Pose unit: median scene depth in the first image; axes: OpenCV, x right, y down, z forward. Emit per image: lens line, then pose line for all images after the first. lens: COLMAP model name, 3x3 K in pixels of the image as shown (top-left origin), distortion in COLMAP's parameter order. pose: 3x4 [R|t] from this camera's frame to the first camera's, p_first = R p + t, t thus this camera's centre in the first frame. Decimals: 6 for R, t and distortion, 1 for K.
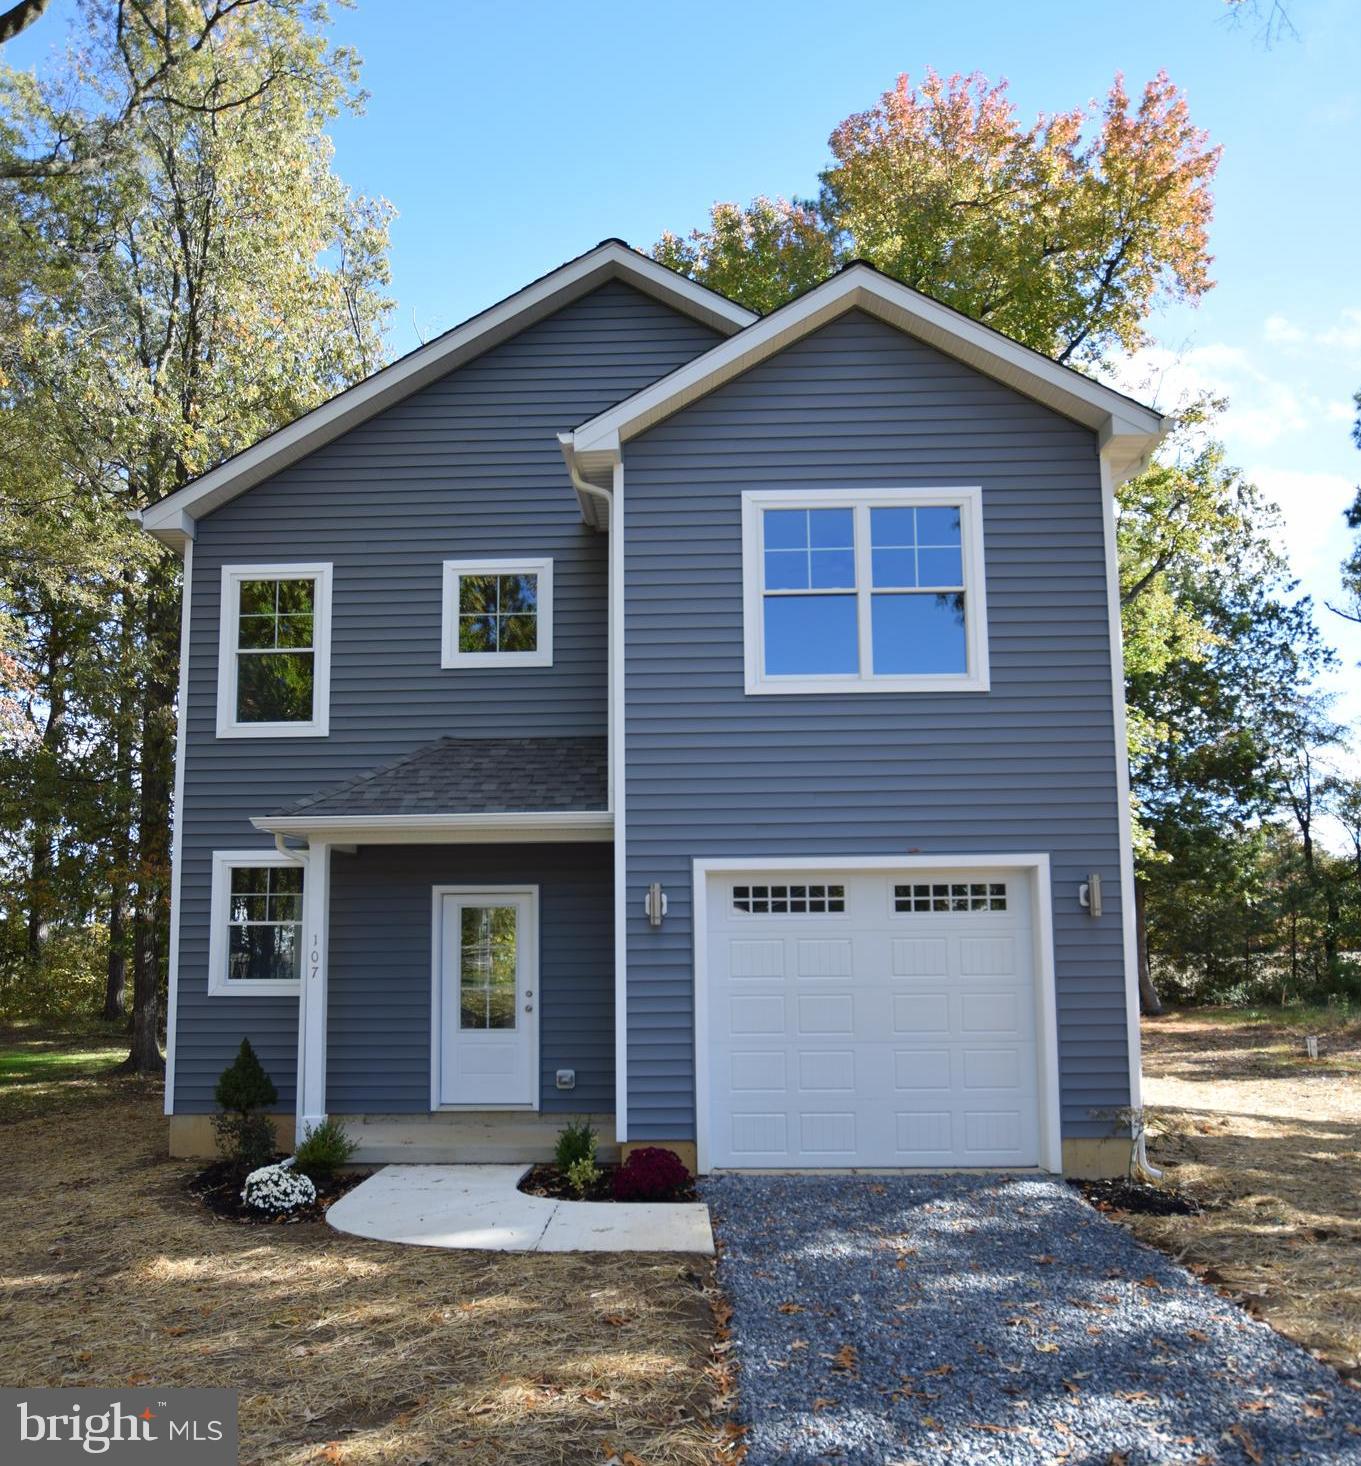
lens RADIAL K [[1176.0, 0, 675.8], [0, 1176.0, 846.8], [0, 0, 1]] dist [-0.005550, 0.005148]
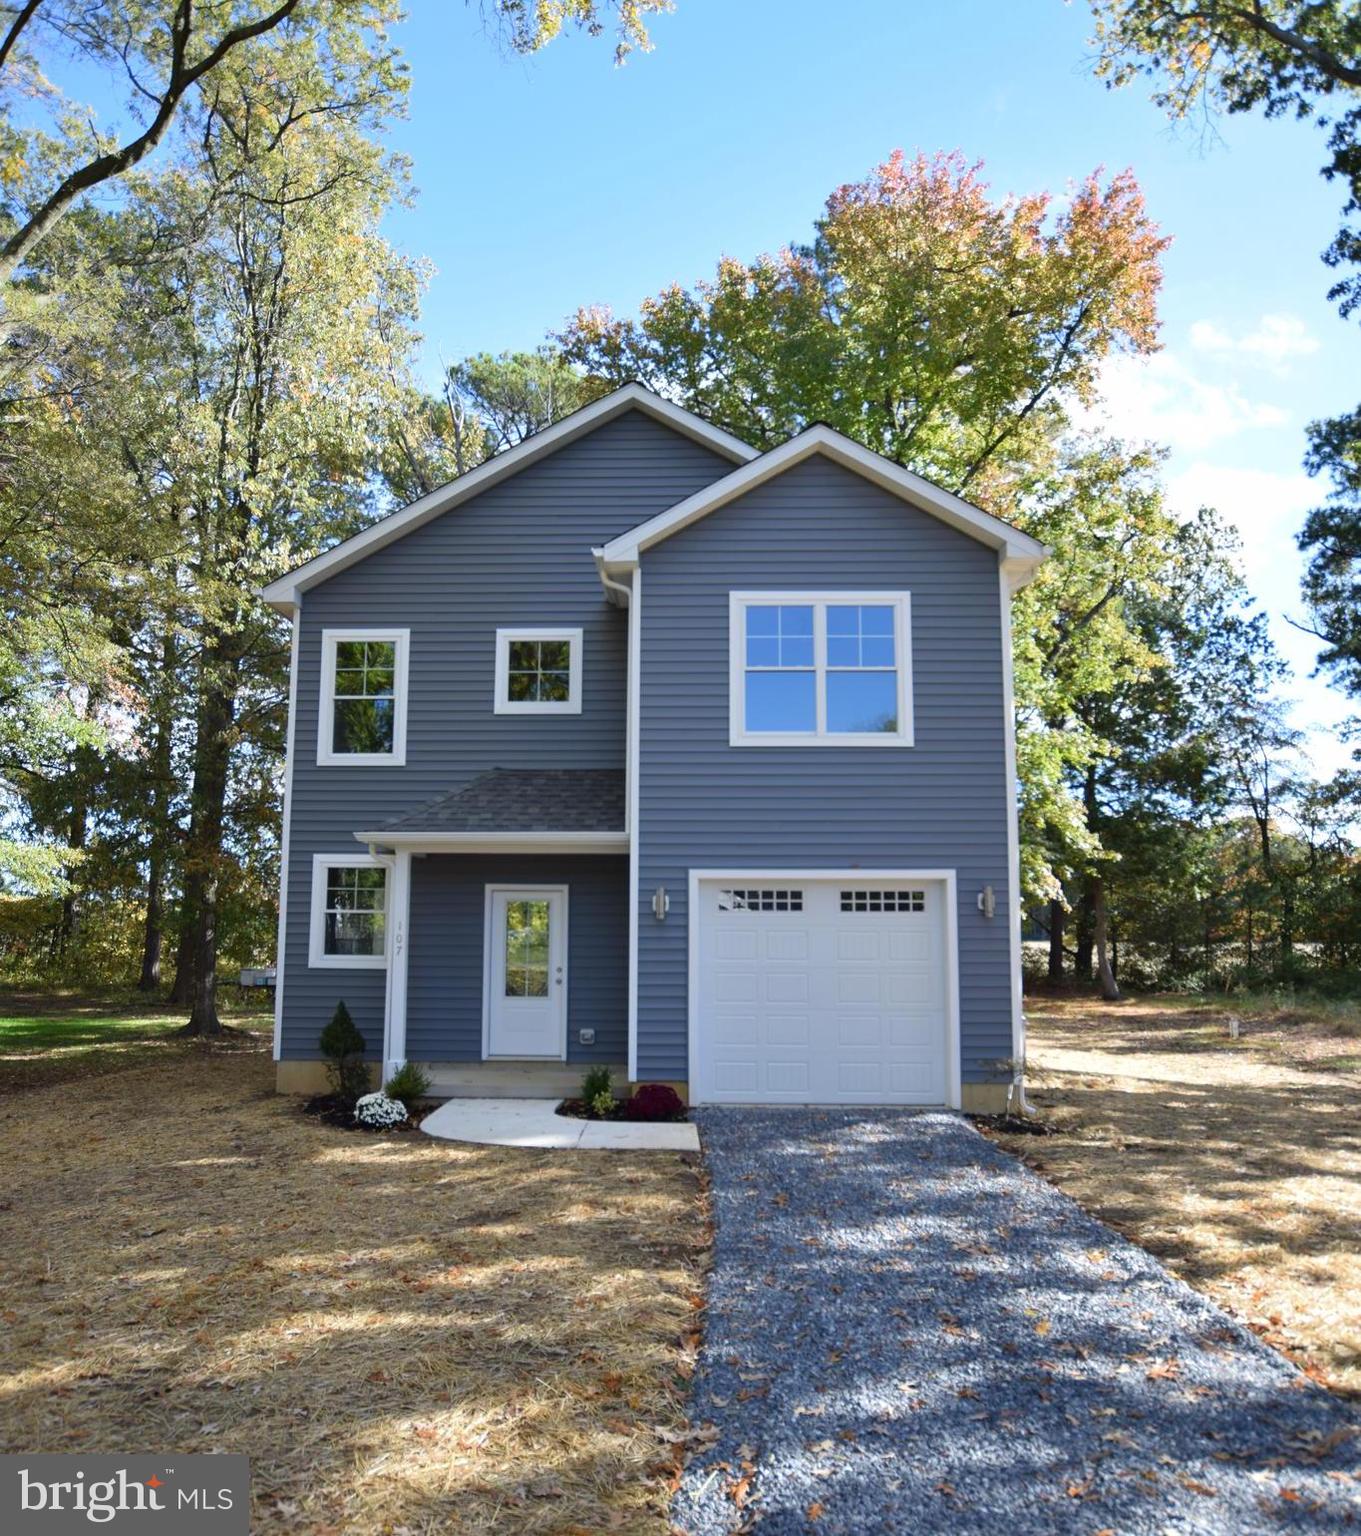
lens RADIAL K [[1198.3, 0, 674.0], [0, 1198.3, 801.4], [0, 0, 1]] dist [-0.008593, 0.005708]
pose [[0.999885, 0.014930, 0.002813, -0.006991], [-0.014871, 0.999689, -0.020024, -0.037329], [-0.003111, 0.019980, 0.999796, -0.339492]]
